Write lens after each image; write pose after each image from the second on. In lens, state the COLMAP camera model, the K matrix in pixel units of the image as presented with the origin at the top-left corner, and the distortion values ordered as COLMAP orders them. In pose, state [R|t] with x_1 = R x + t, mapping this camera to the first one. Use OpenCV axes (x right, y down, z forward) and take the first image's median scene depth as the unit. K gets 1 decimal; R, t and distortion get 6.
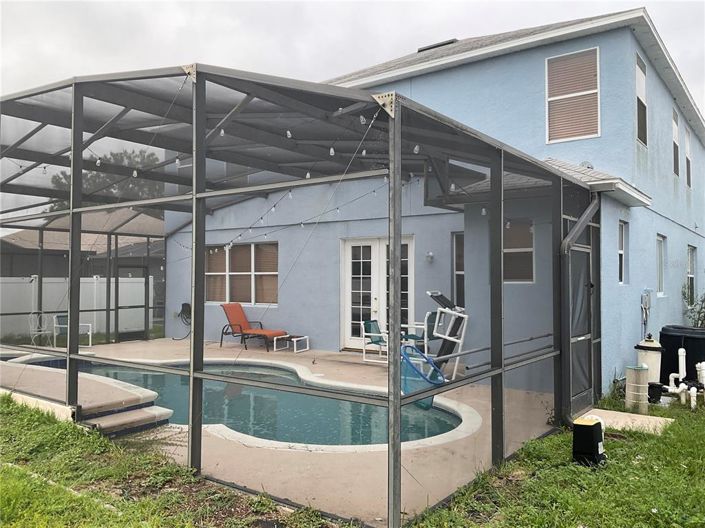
lens RADIAL K [[584.7, 0, 355.9], [0, 584.7, 260.9], [0, 0, 1]] dist [0.067322, -0.126039]
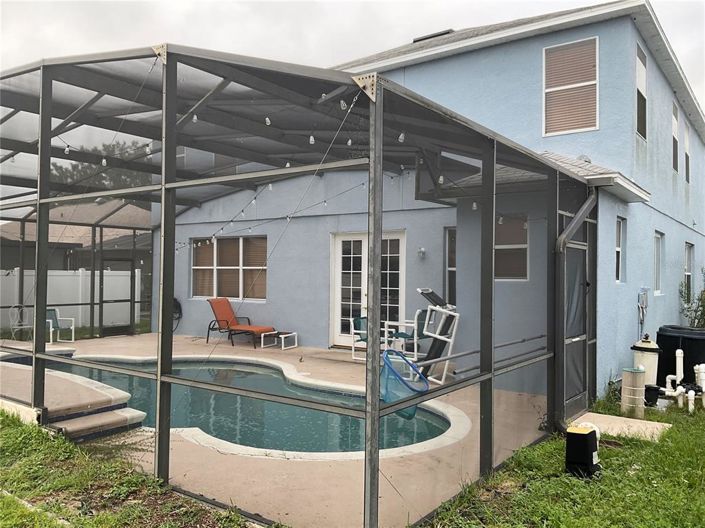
lens RADIAL K [[584.7, 0, 356.3], [0, 584.7, 262.1], [0, 0, 1]] dist [0.067322, -0.126039]
pose [[0.999940, 0.008178, 0.007290, 0.012862], [-0.008266, 0.999892, 0.012111, -0.002284], [-0.007190, -0.012171, 0.999900, 0.034767]]
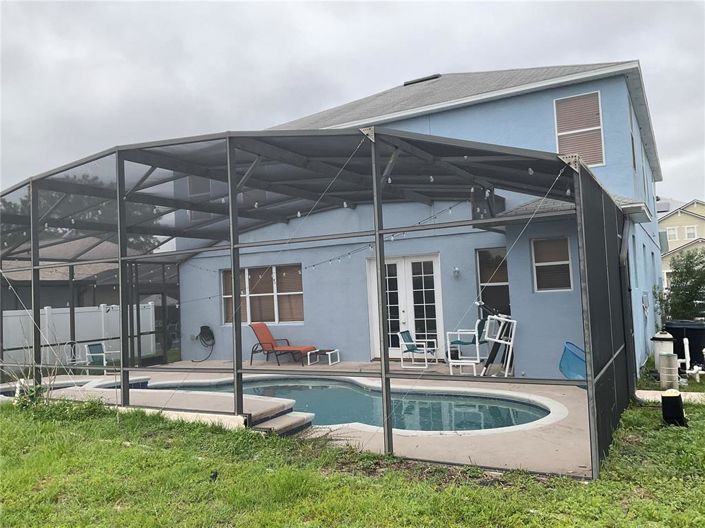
lens RADIAL K [[584.7, 0, 356.4], [0, 584.7, 259.7], [0, 0, 1]] dist [0.067322, -0.126039]
pose [[0.990520, -0.040212, 0.131355, -0.249662], [0.043828, 0.998732, -0.024761, -0.012123], [-0.130192, 0.030283, 0.991026, -0.113199]]
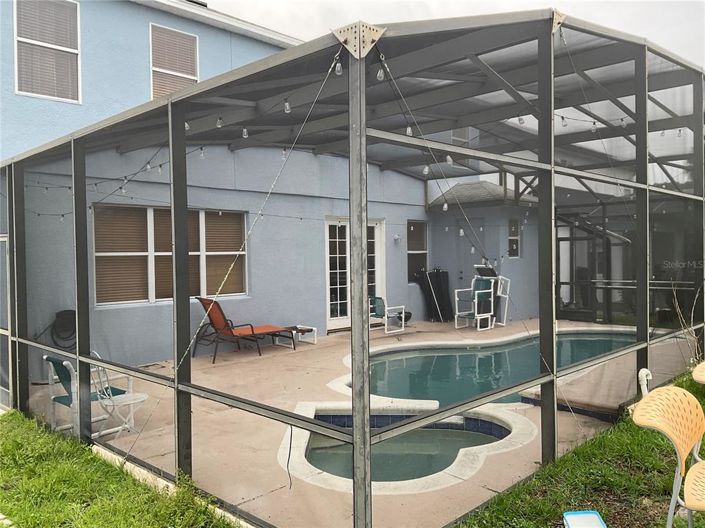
lens RADIAL K [[584.7, 0, 358.2], [0, 584.7, 261.6], [0, 0, 1]] dist [0.067322, -0.126039]
pose [[0.120287, -0.026287, 0.992391, -1.263998], [-0.029828, 0.999102, 0.030080, 0.006758], [-0.992291, -0.033219, 0.119395, 1.099348]]
